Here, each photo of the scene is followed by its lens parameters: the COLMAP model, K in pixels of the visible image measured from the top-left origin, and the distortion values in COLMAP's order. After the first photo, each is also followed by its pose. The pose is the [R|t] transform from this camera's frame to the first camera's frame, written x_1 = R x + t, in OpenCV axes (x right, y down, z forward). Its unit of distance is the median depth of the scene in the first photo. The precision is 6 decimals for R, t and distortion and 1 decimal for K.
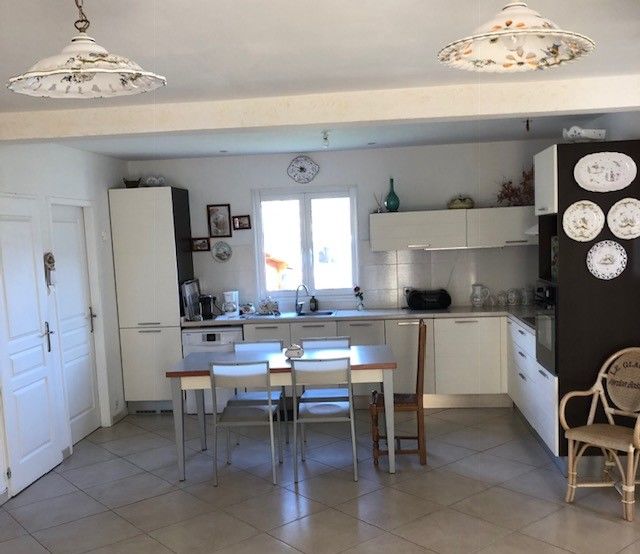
lens RADIAL K [[702.0, 0, 320.1], [0, 702.0, 309.1], [0, 0, 1]] dist [0.004510, -0.012405]
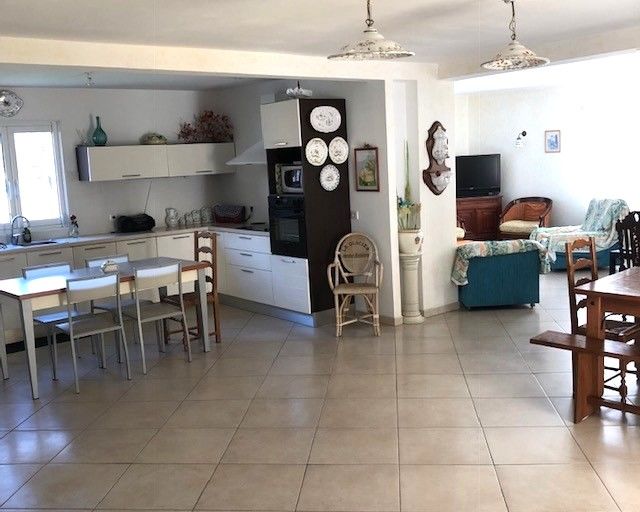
lens RADIAL K [[682.1, 0, 320.0], [0, 682.1, 256.0], [0, 0, 1]] dist [0.084124, -0.031502]
pose [[0.715028, -0.101223, 0.691728, -0.568495], [0.097582, 0.994227, 0.044620, 0.026877], [-0.692251, 0.035596, 0.720778, -0.039132]]
